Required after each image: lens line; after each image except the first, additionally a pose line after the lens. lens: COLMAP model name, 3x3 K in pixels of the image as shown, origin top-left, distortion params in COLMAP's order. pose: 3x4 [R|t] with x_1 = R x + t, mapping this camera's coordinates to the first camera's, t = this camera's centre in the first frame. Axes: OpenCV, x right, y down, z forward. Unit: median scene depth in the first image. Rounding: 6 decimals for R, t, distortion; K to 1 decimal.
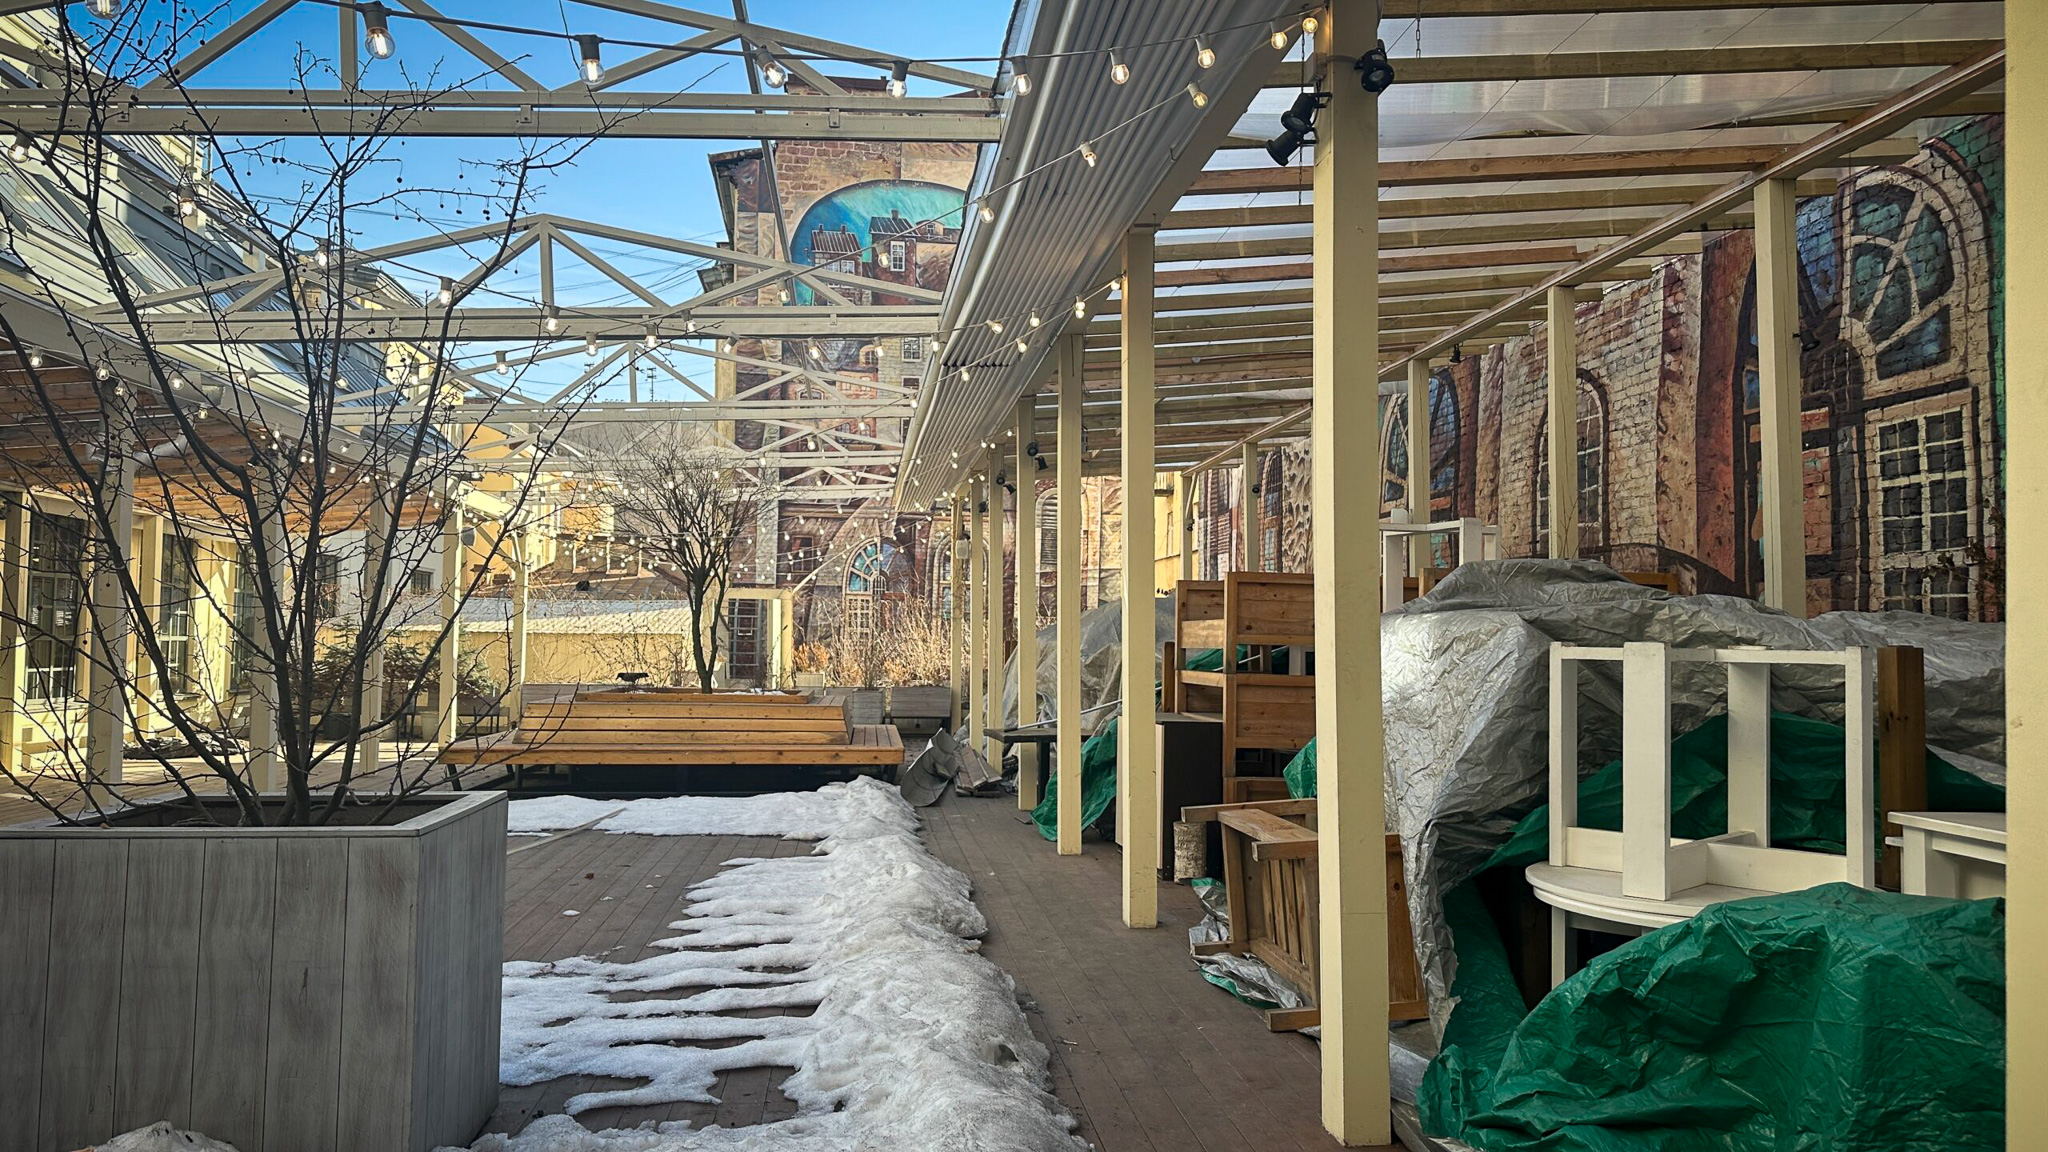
lens RADIAL K [[1421.3, 0, 1021.2], [0, 1421.3, 579.6], [0, 0, 1]] dist [0.101634, -0.136691]
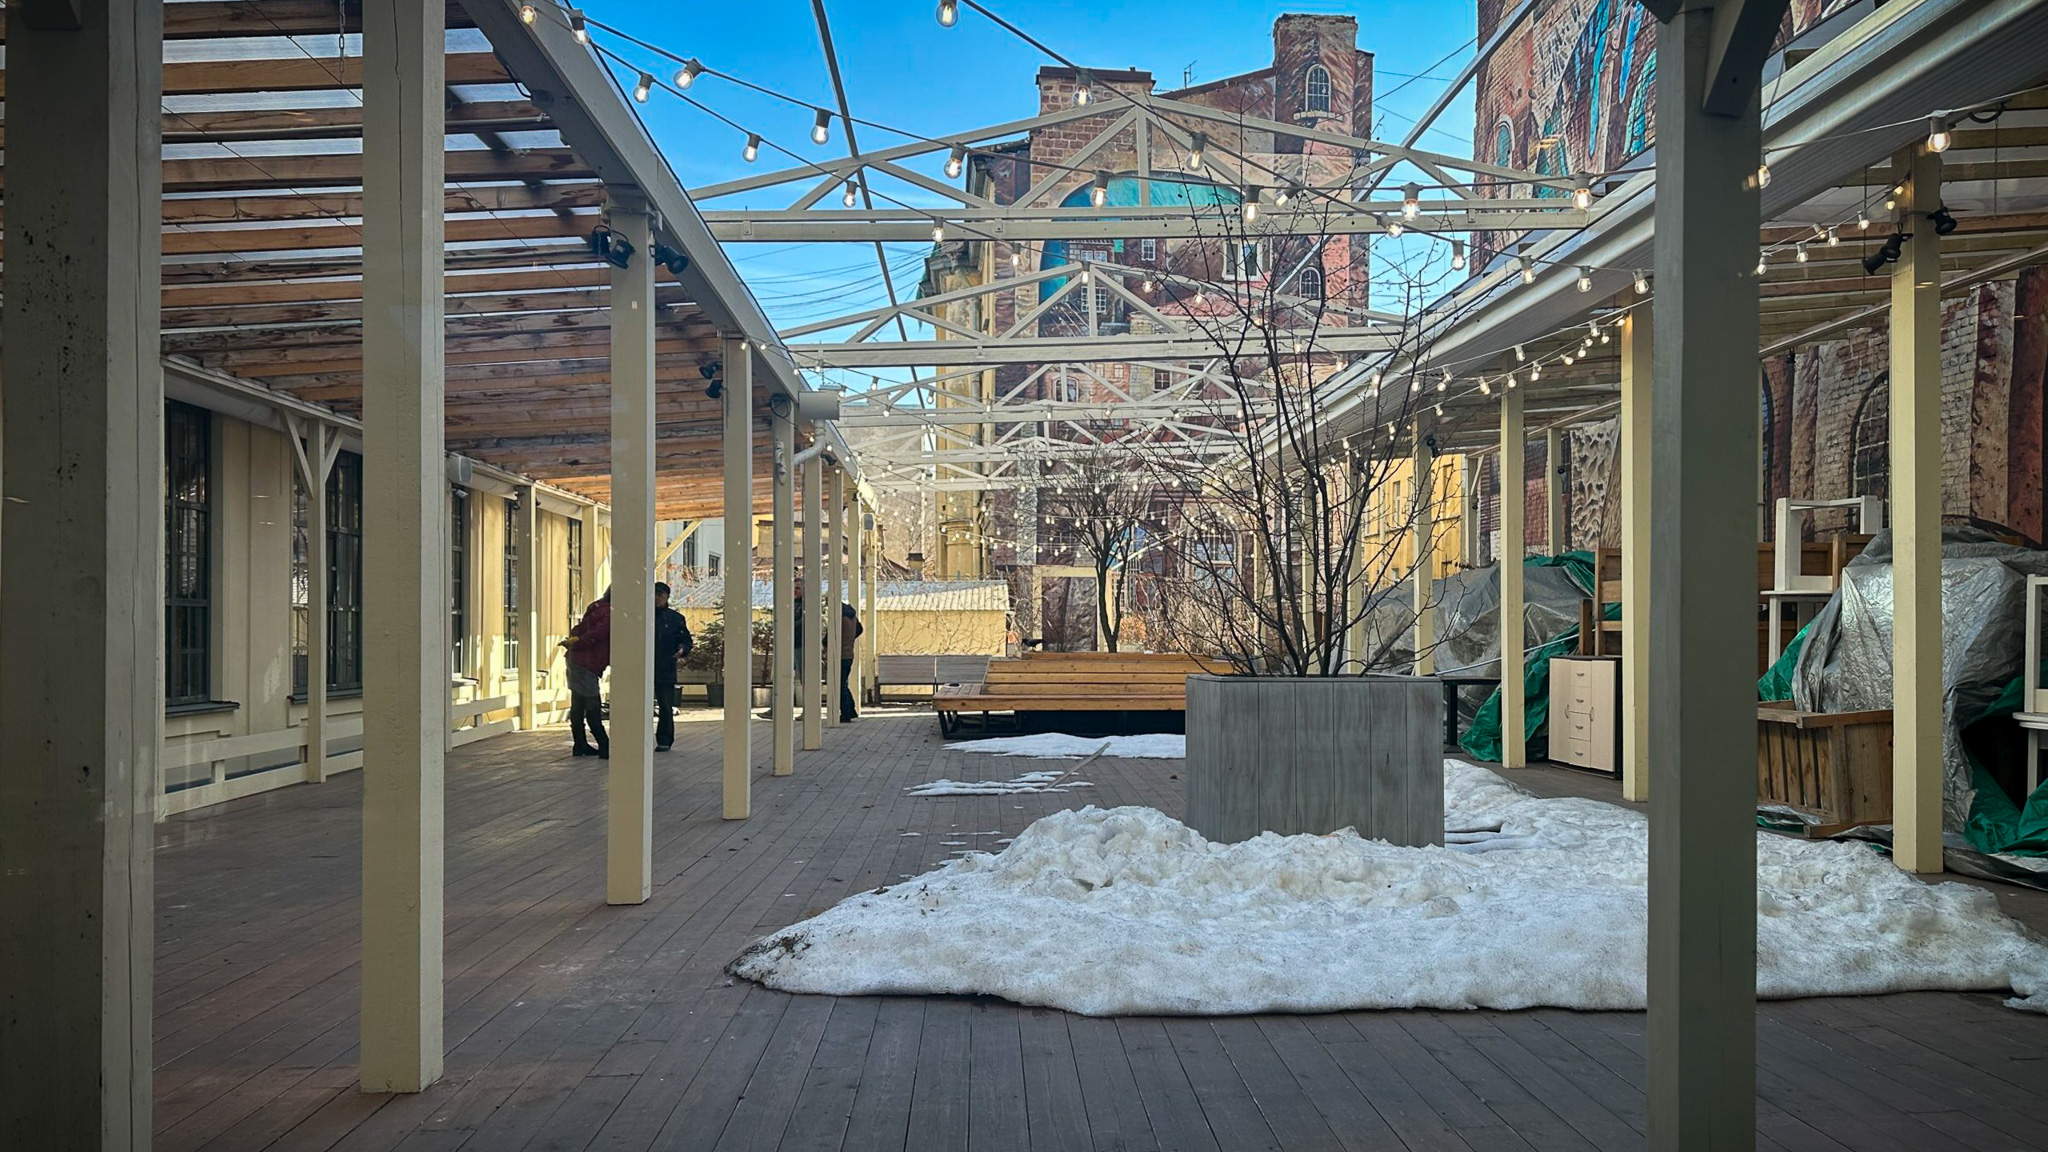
lens RADIAL K [[1499.8, 0, 1029.9], [0, 1499.8, 681.9], [0, 0, 1]] dist [-0.099204, 0.055645]
pose [[0.997429, -0.009623, -0.071016, -0.272723], [0.015072, 0.996949, 0.076591, 0.010117], [0.070062, -0.077465, 0.994530, -0.297348]]
